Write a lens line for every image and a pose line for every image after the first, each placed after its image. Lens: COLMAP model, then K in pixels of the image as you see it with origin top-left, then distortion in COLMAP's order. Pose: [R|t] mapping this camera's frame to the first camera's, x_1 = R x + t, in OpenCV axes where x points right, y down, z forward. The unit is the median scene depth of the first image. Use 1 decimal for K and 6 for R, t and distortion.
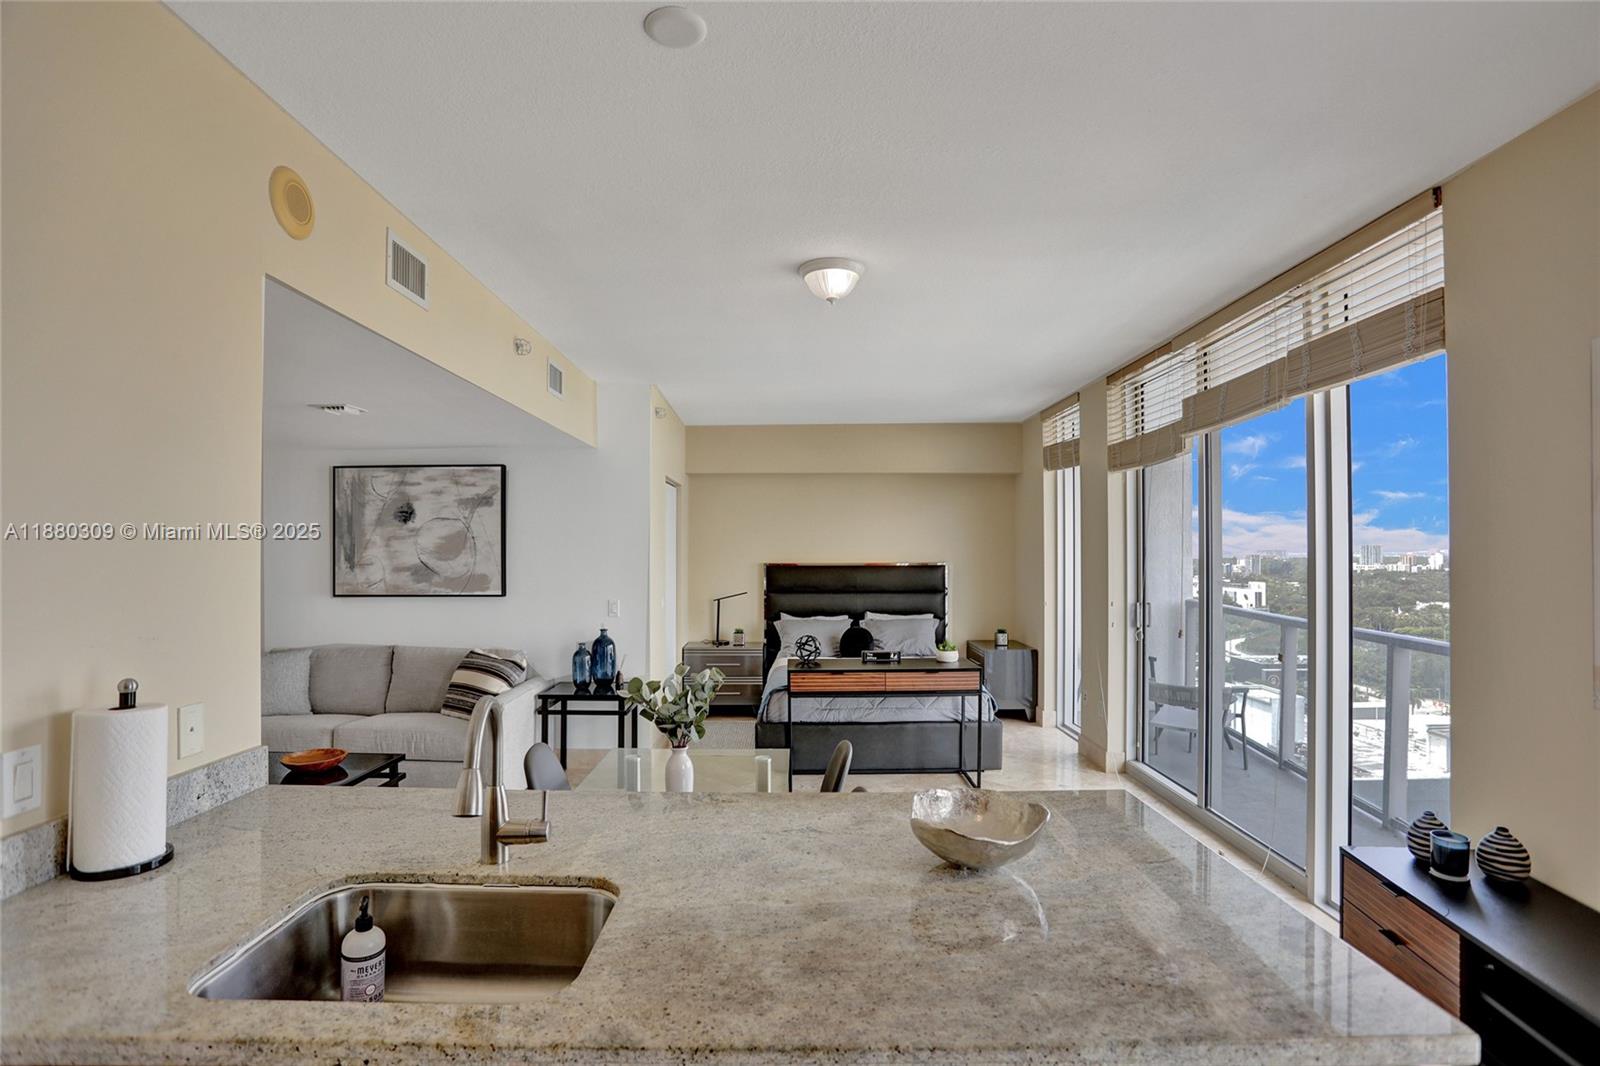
lens RADIAL K [[770.8, 0, 787.7], [0, 770.8, 543.0], [0, 0, 1]] dist [-0.071515, 0.029893]
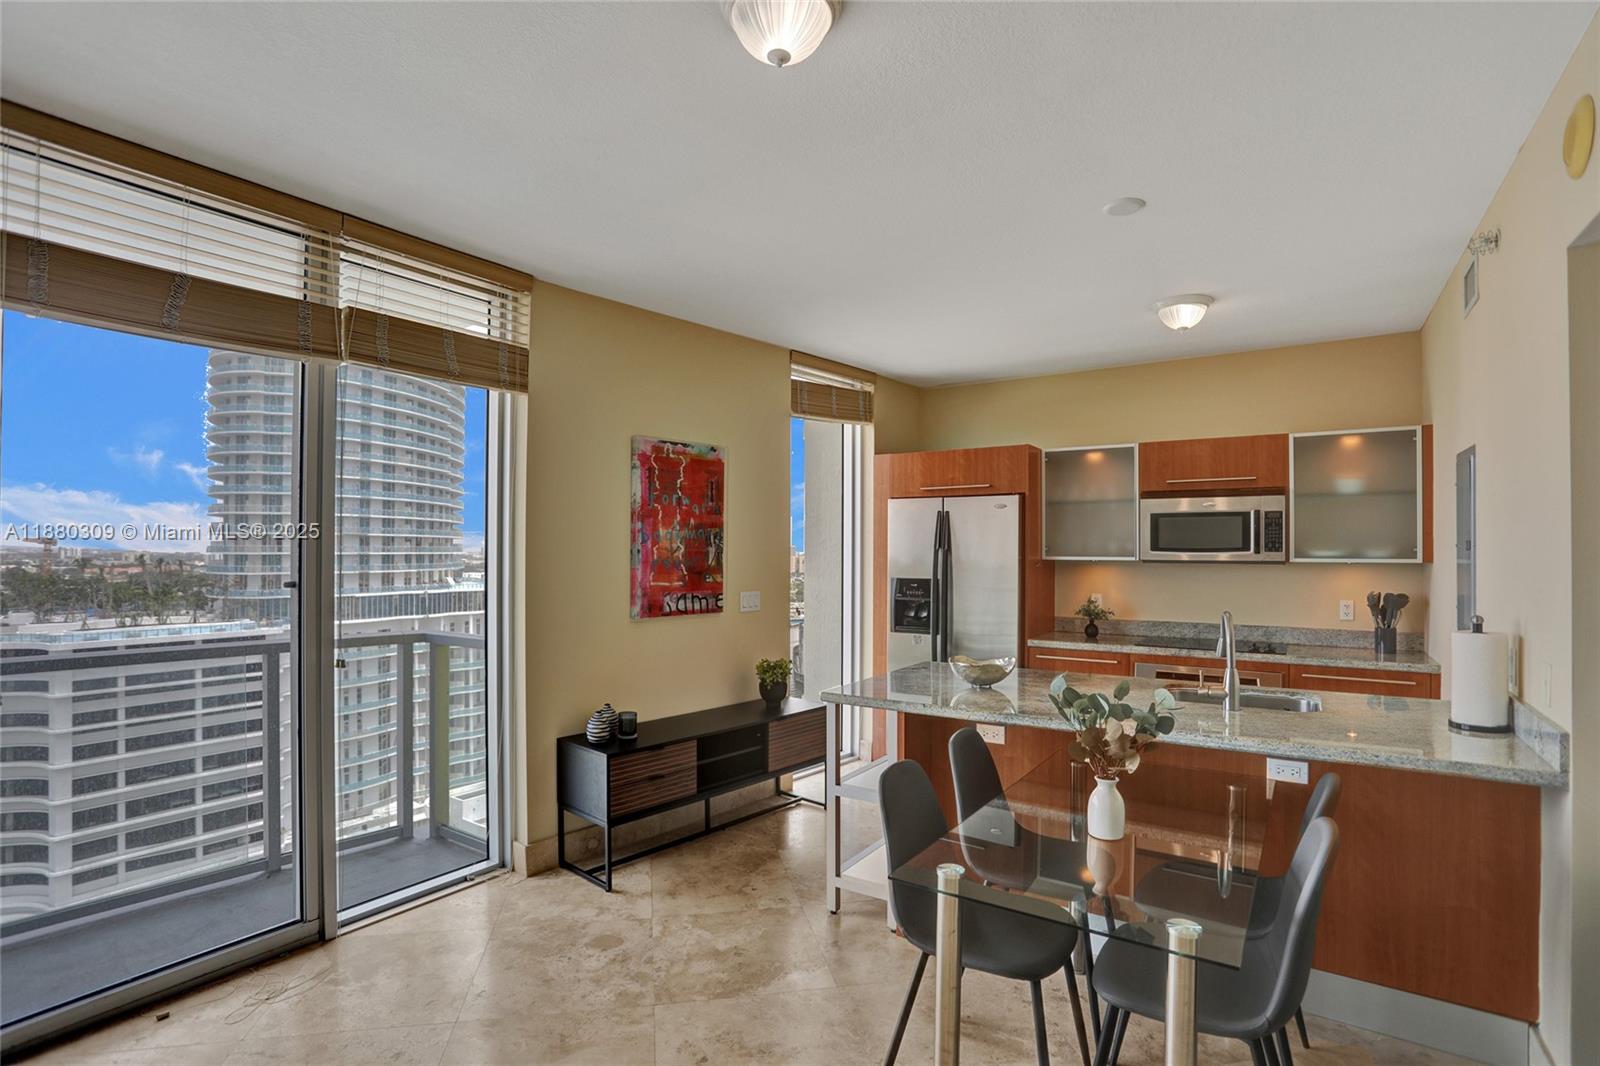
lens RADIAL K [[771.9, 0, 796.8], [0, 771.9, 546.0], [0, 0, 1]] dist [-0.071349, 0.028776]
pose [[-0.828496, 0.001748, 0.559992, -0.147474], [-0.008598, 0.999838, -0.015842, 0.017901], [-0.559929, -0.017940, -0.828347, 0.854668]]
